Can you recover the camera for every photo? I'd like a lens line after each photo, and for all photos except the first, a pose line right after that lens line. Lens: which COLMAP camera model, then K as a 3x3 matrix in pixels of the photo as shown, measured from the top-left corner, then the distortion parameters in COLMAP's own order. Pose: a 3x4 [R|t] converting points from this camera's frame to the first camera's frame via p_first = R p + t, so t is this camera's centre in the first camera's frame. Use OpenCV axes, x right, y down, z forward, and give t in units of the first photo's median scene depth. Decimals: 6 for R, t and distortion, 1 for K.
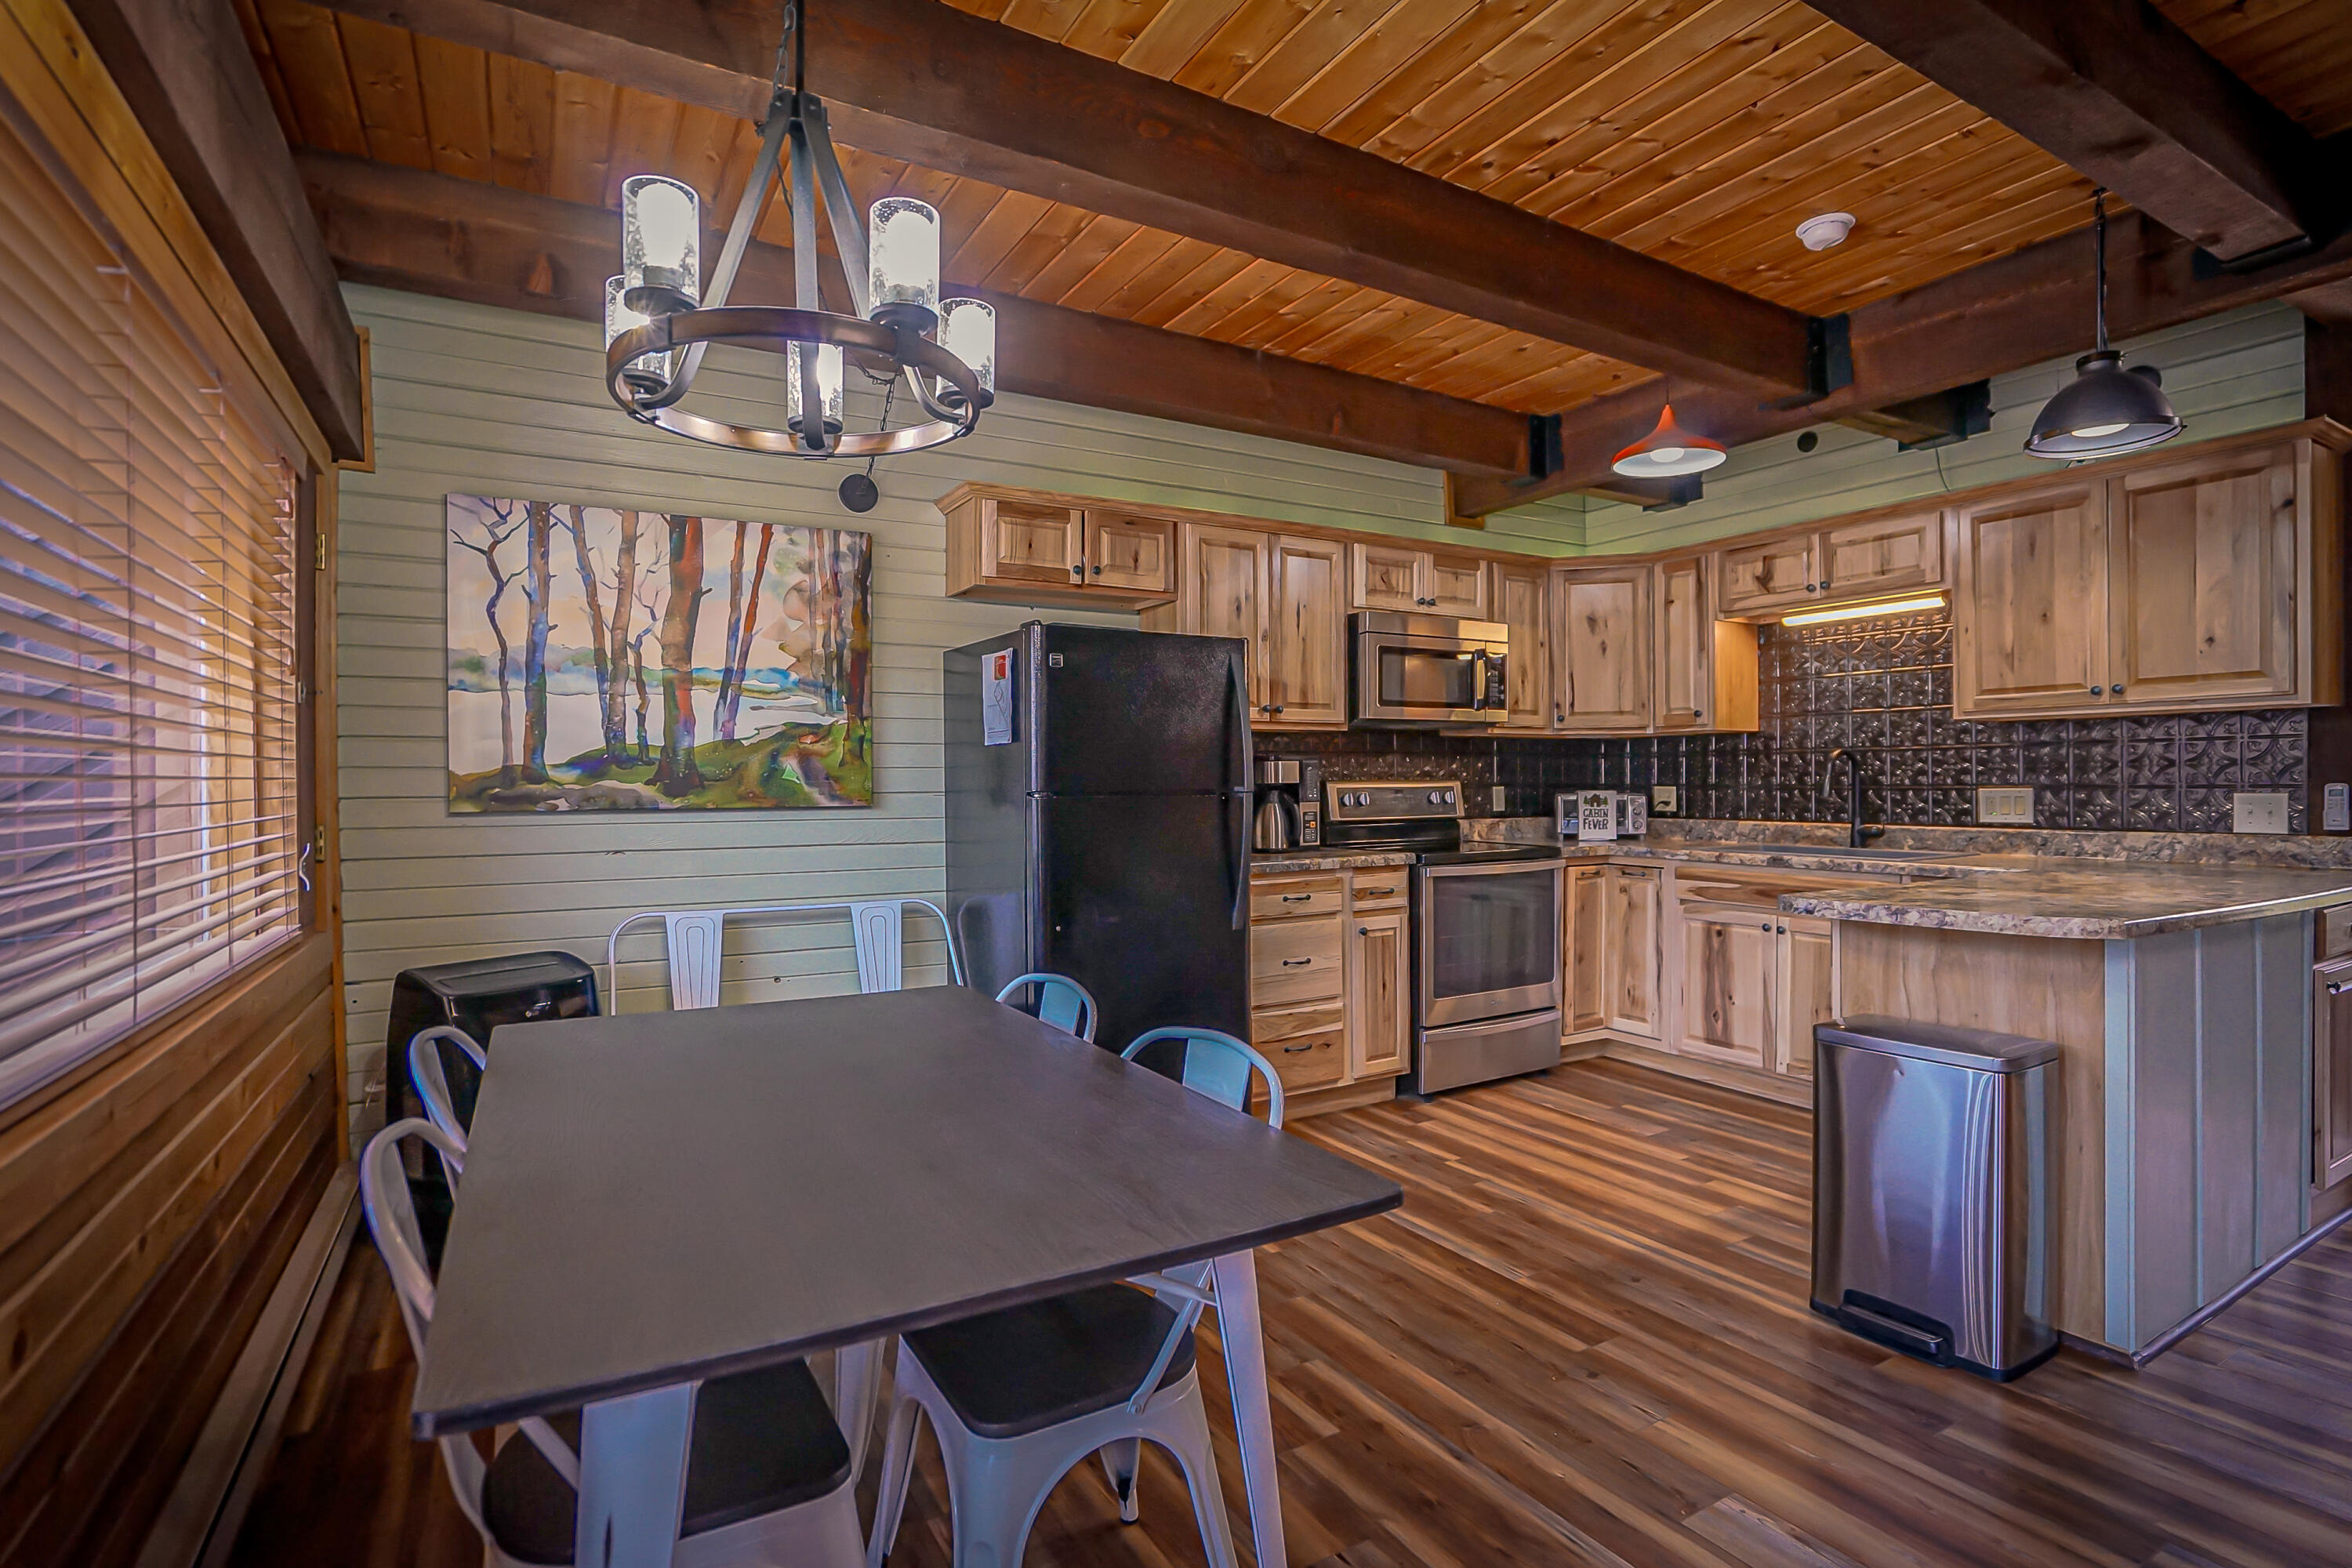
lens RADIAL K [[1081.2, 0, 1173.7], [0, 1081.2, 787.7], [0, 0, 1]] dist [-0.053285, 0.021973]
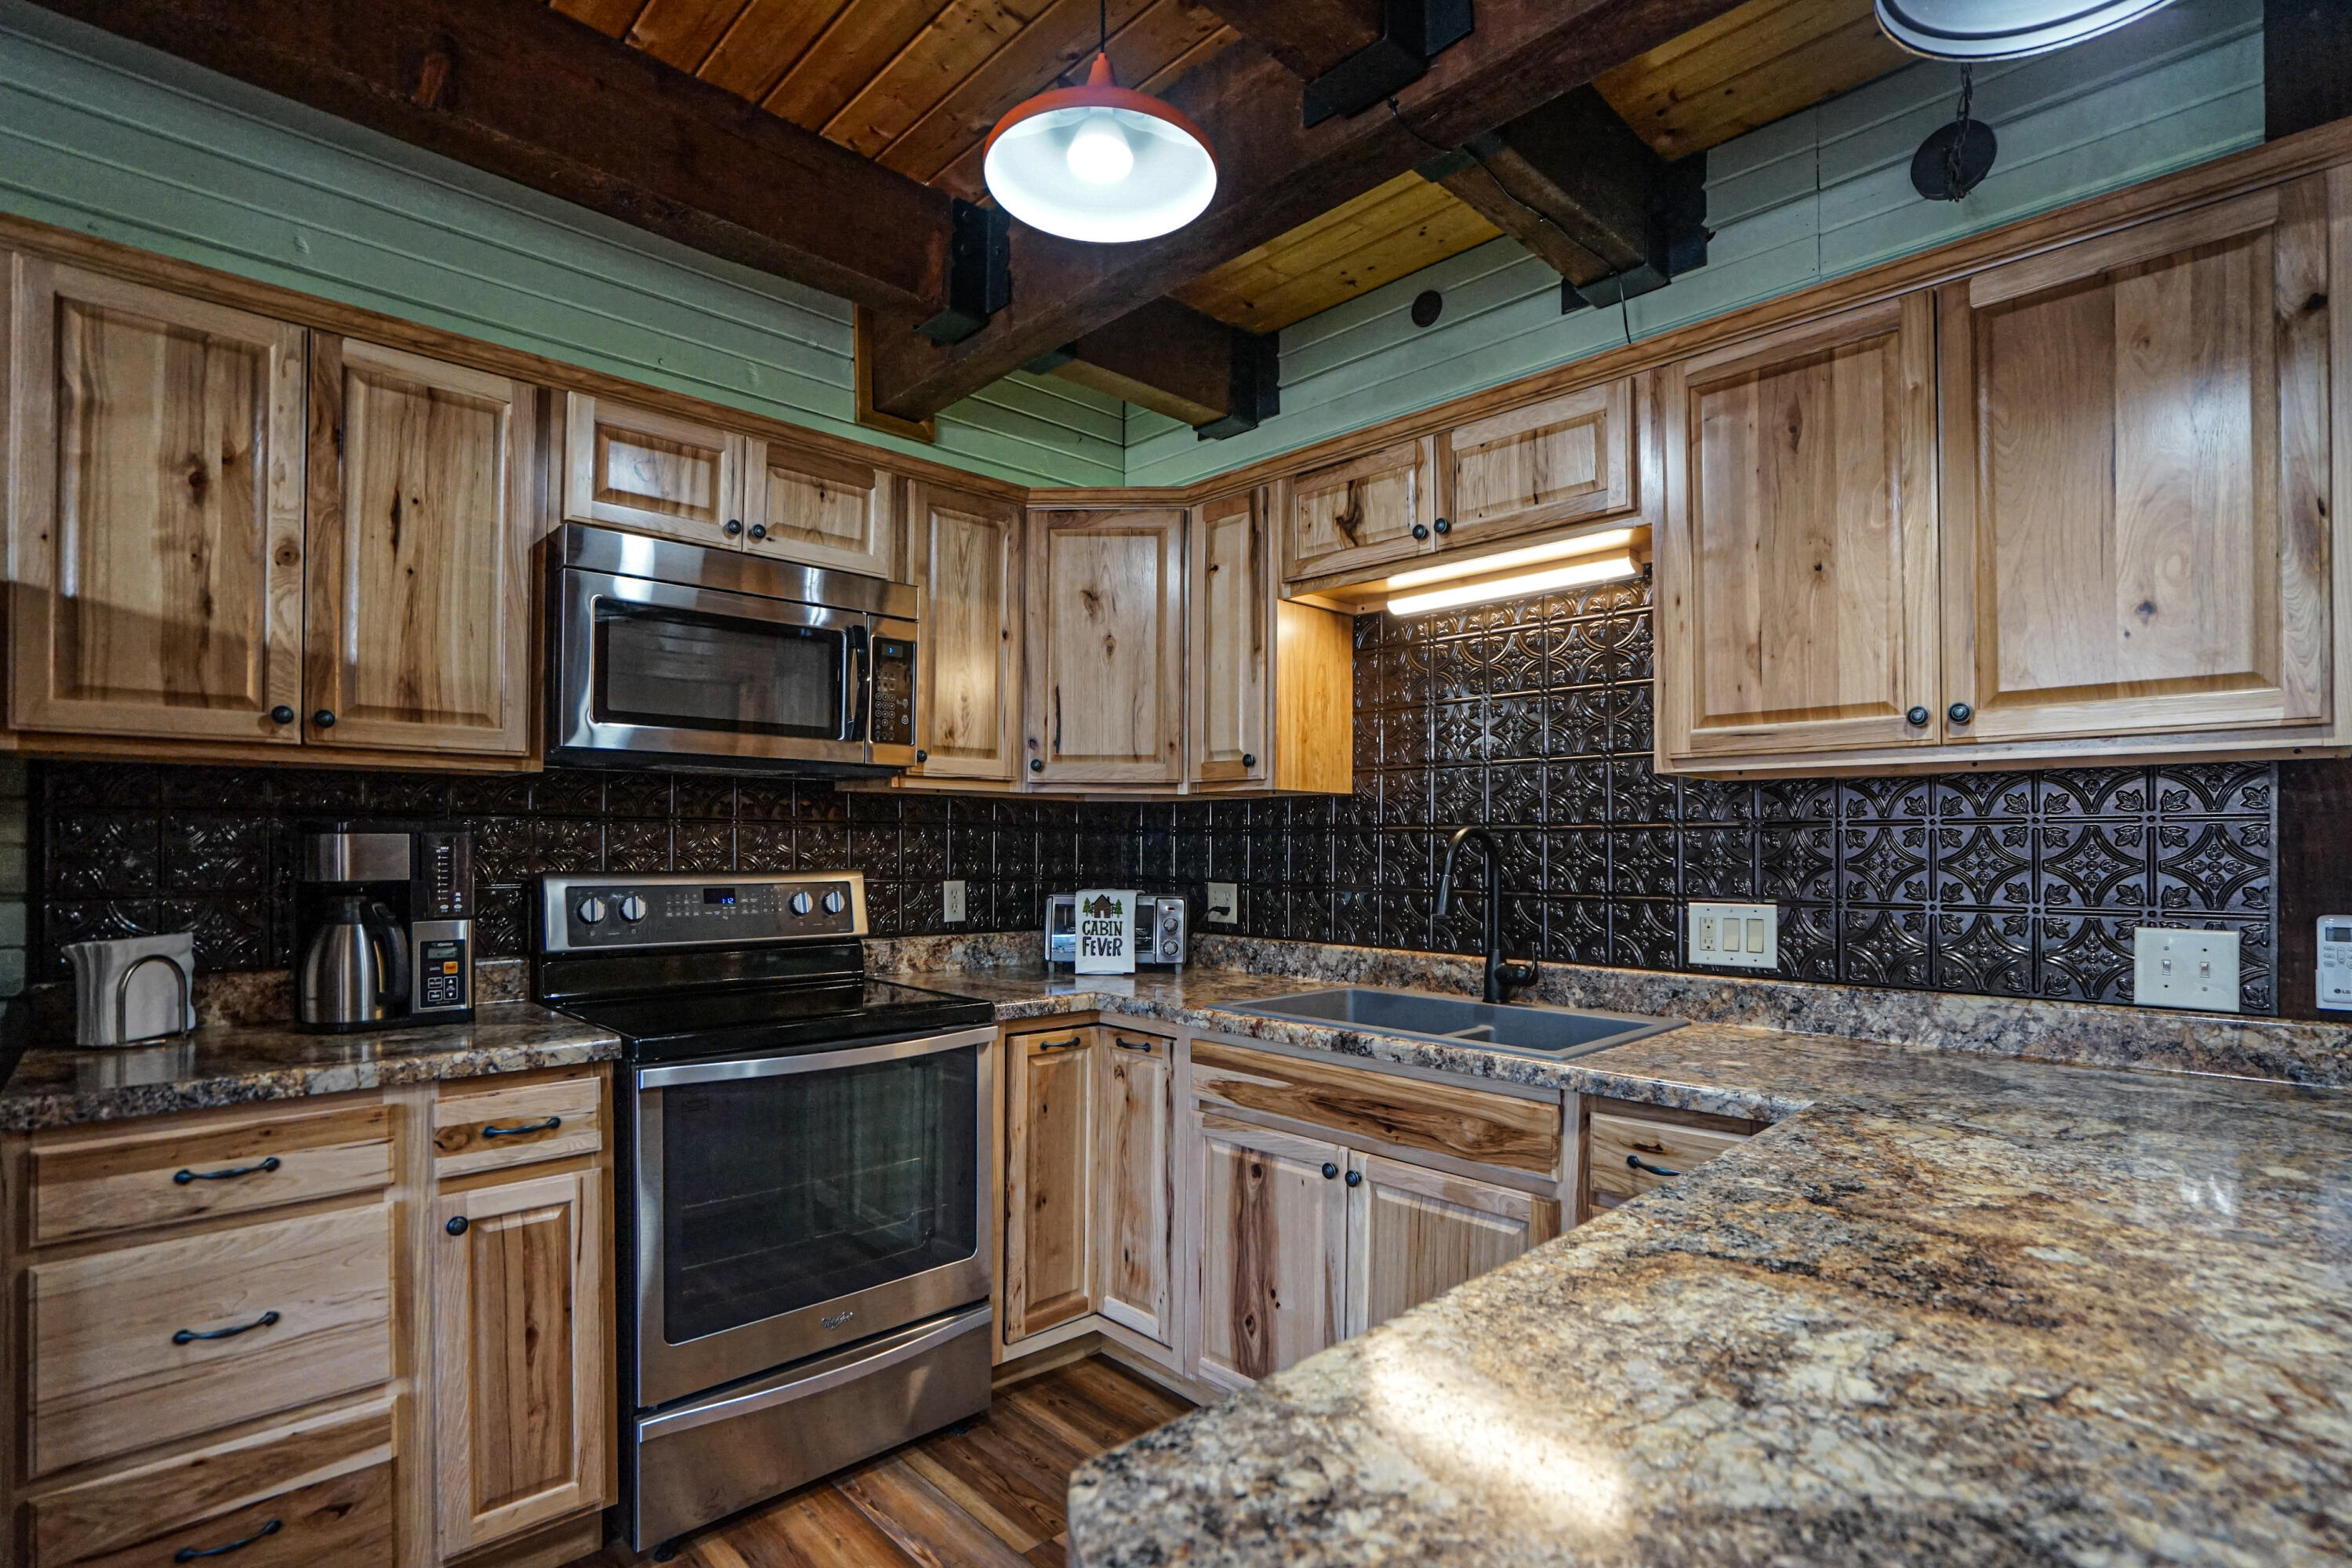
lens RADIAL K [[1110.7, 0, 1187.9], [0, 1110.7, 843.3], [0, 0, 1]] dist [-0.073489, 0.034817]
pose [[0.963550, 0.013644, 0.267180, 0.331407], [-0.010405, 0.999854, -0.013535, -0.018348], [-0.267326, 0.010261, 0.963552, 0.481299]]
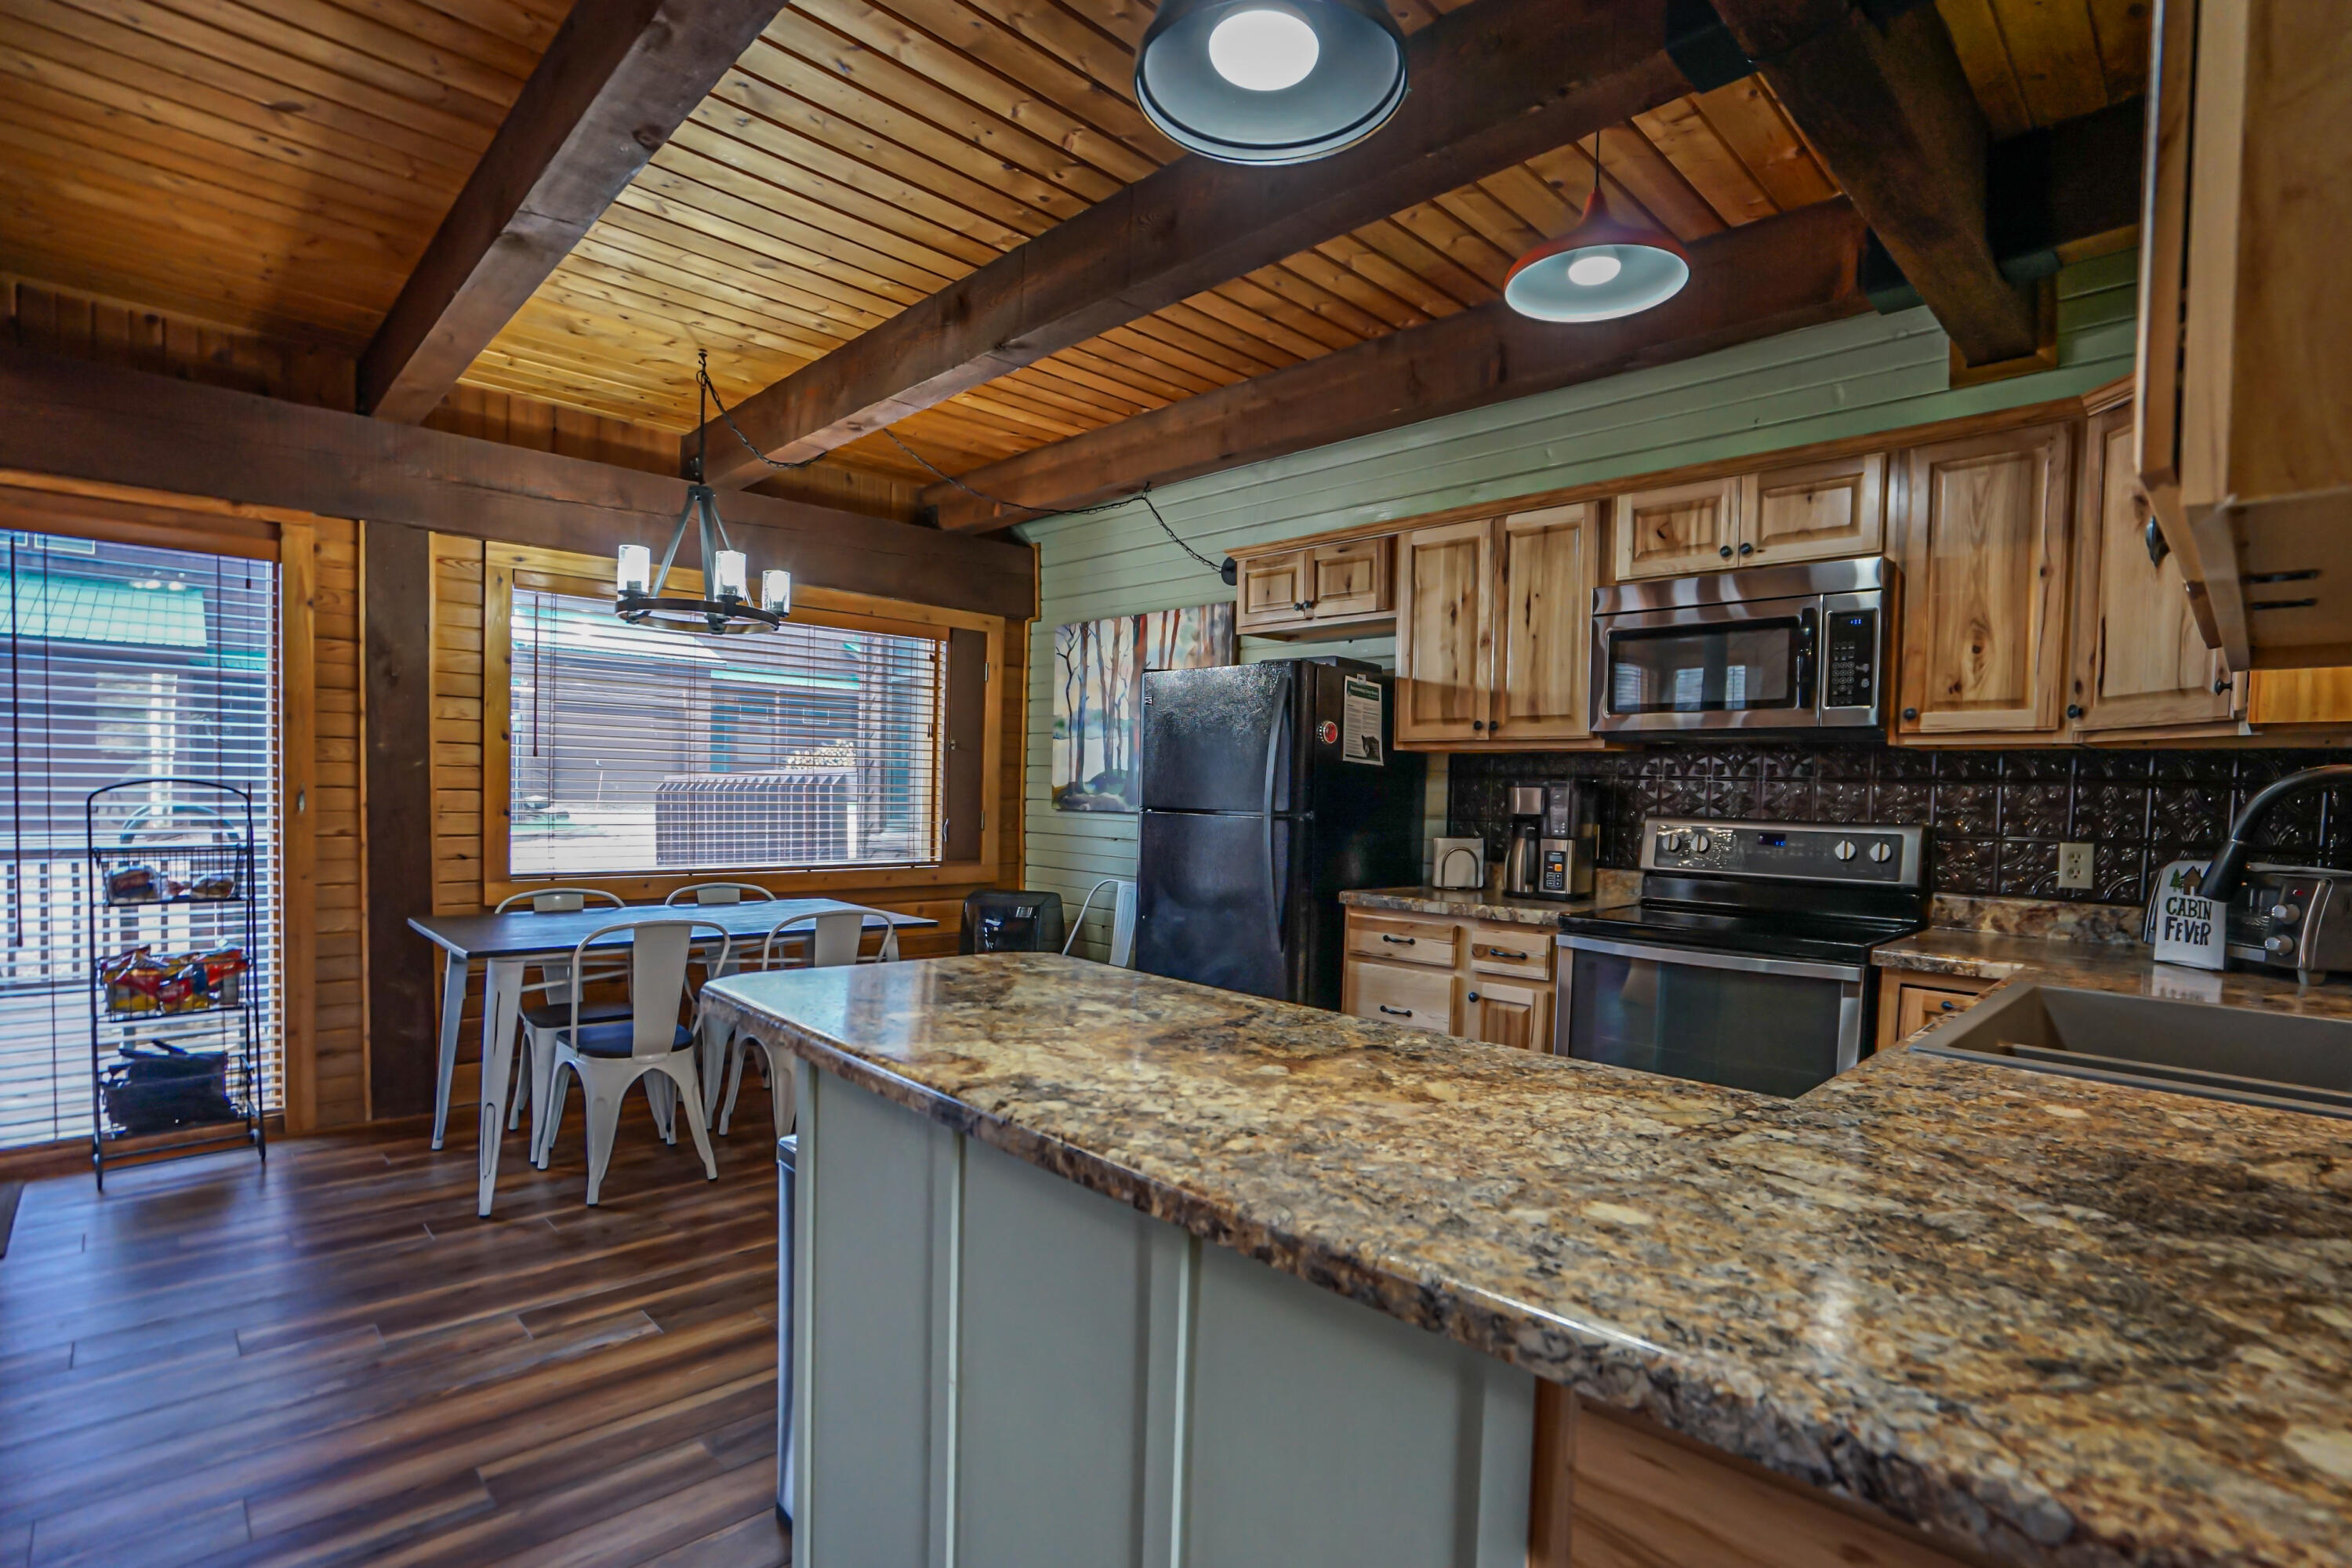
lens RADIAL K [[1081.0, 0, 1188.6], [0, 1081.0, 835.0], [0, 0, 1]] dist [-0.022868, 0.000059]
pose [[0.293276, 0.053216, -0.954545, 0.851118], [-0.035068, 0.998376, 0.044885, -0.016687], [0.955384, 0.020310, 0.294666, 0.535543]]
